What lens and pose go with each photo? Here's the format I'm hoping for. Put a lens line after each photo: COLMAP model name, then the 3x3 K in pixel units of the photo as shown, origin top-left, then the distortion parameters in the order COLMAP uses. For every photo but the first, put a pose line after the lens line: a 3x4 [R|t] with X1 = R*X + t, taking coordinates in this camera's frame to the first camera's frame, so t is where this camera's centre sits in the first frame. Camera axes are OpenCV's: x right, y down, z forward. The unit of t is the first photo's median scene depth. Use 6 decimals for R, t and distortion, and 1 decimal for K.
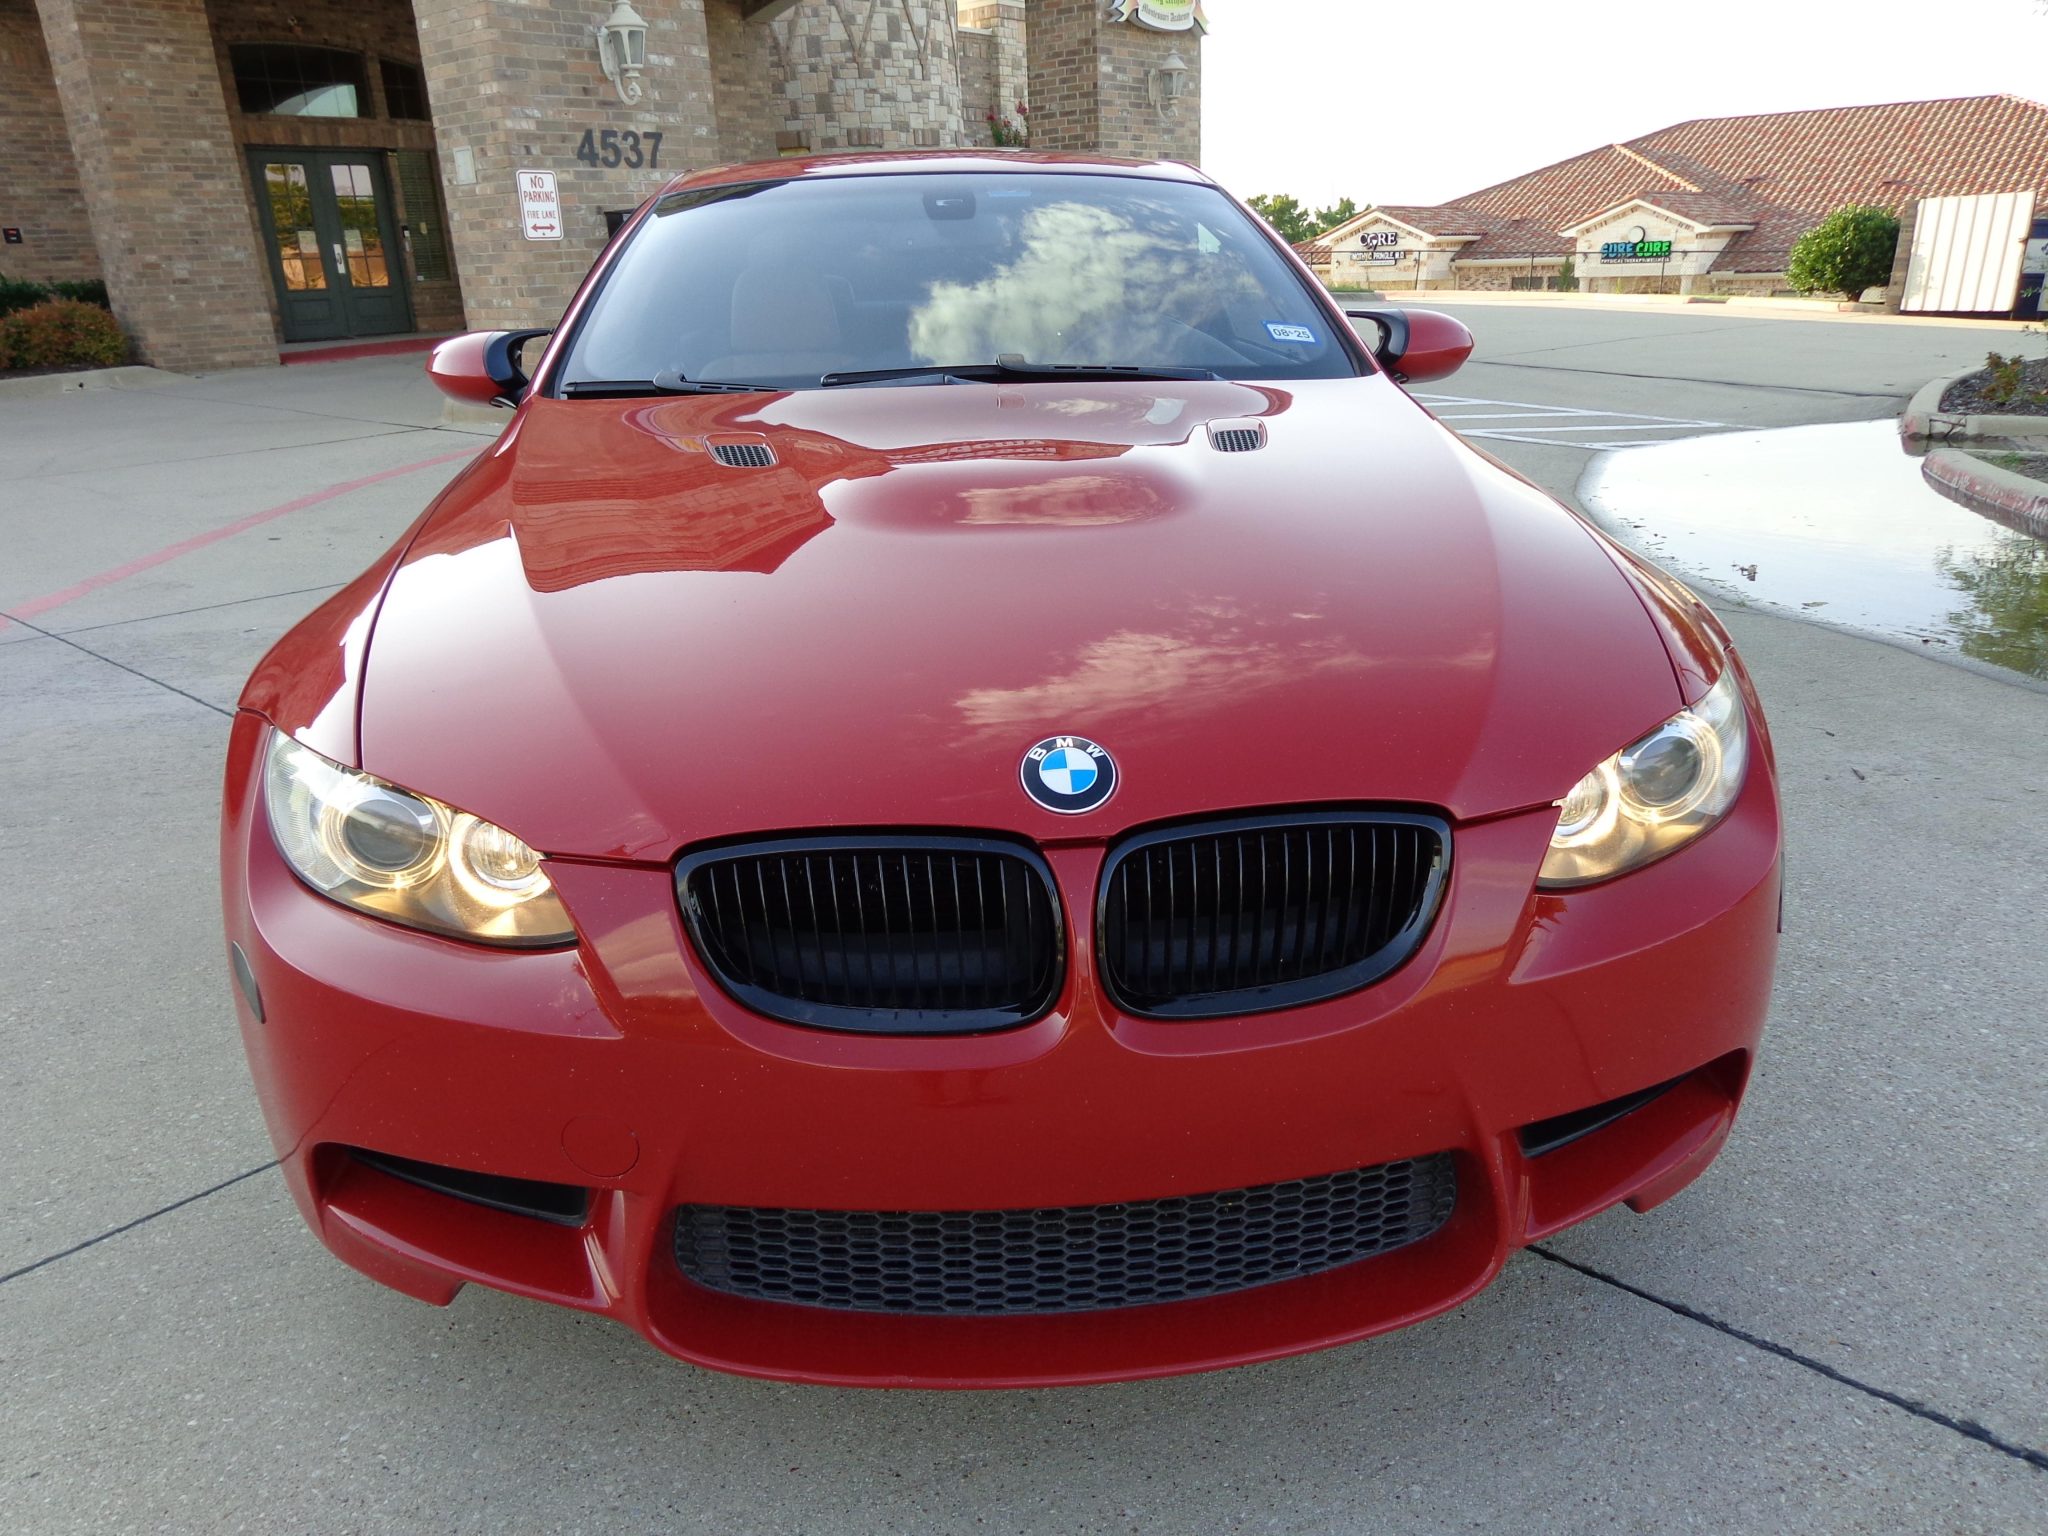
lens RADIAL K [[1431.5, 0, 1029.1], [0, 1431.5, 756.7], [0, 0, 1]] dist [-0.003516, 0.009952]
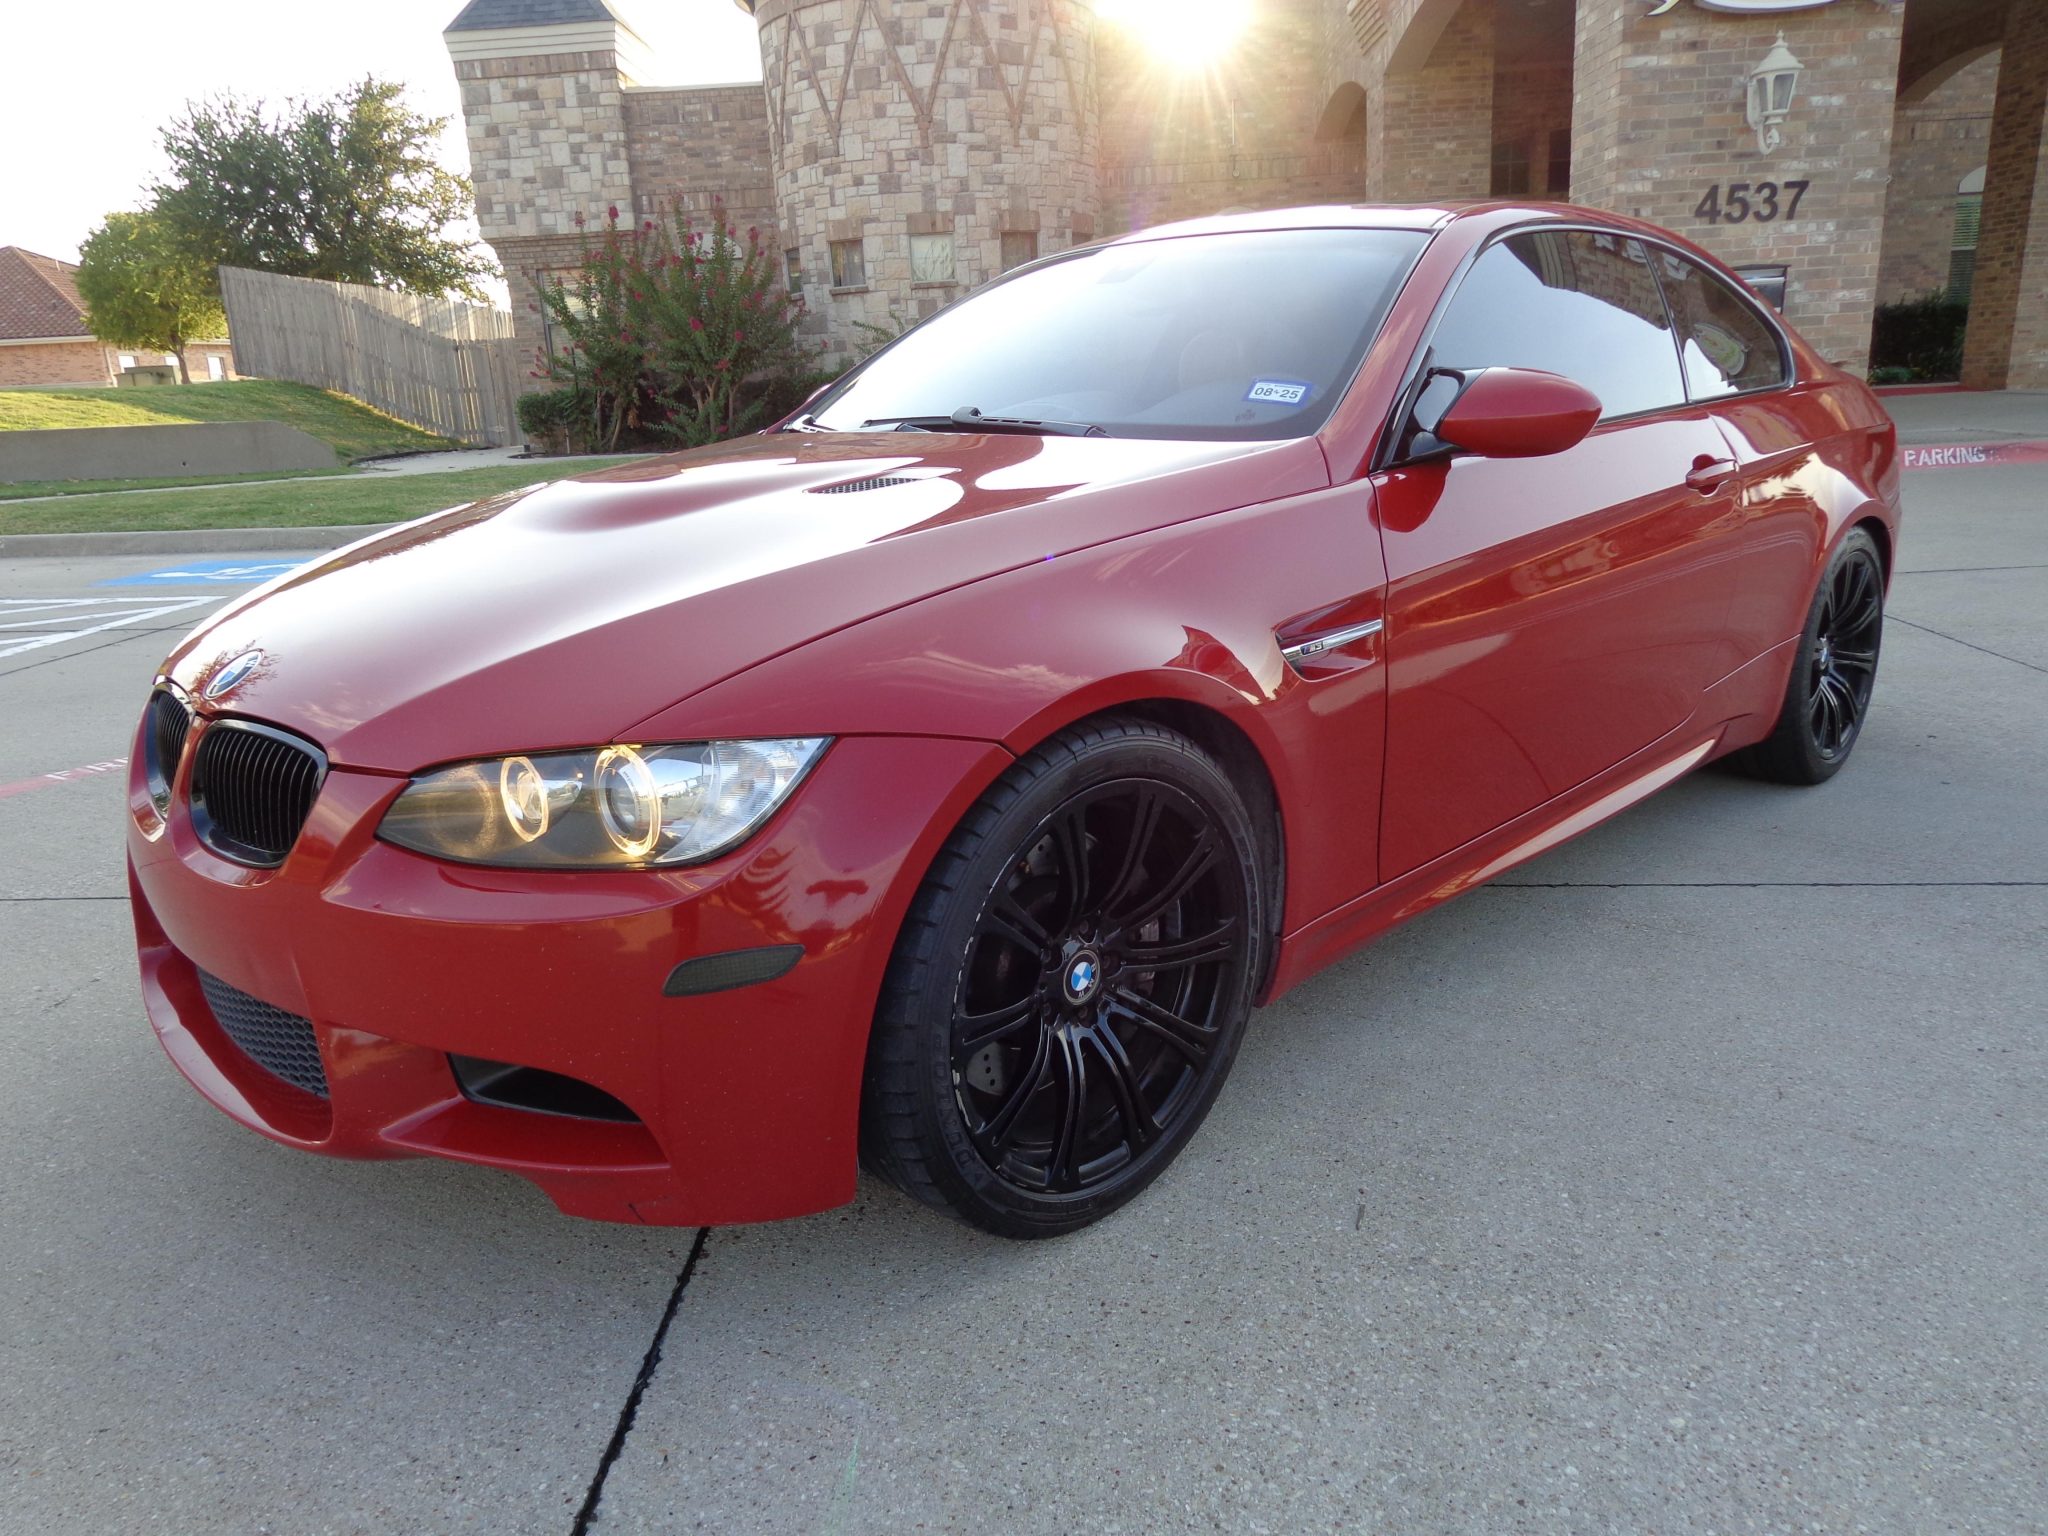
lens RADIAL K [[1431.5, 0, 1019.2], [0, 1431.5, 773.7], [0, 0, 1]] dist [-0.003516, 0.009952]
pose [[0.637936, 0.214122, -0.739722, 0.186881], [-0.235983, 0.968710, 0.076894, -0.021323], [0.733041, 0.125508, 0.668505, 0.069540]]
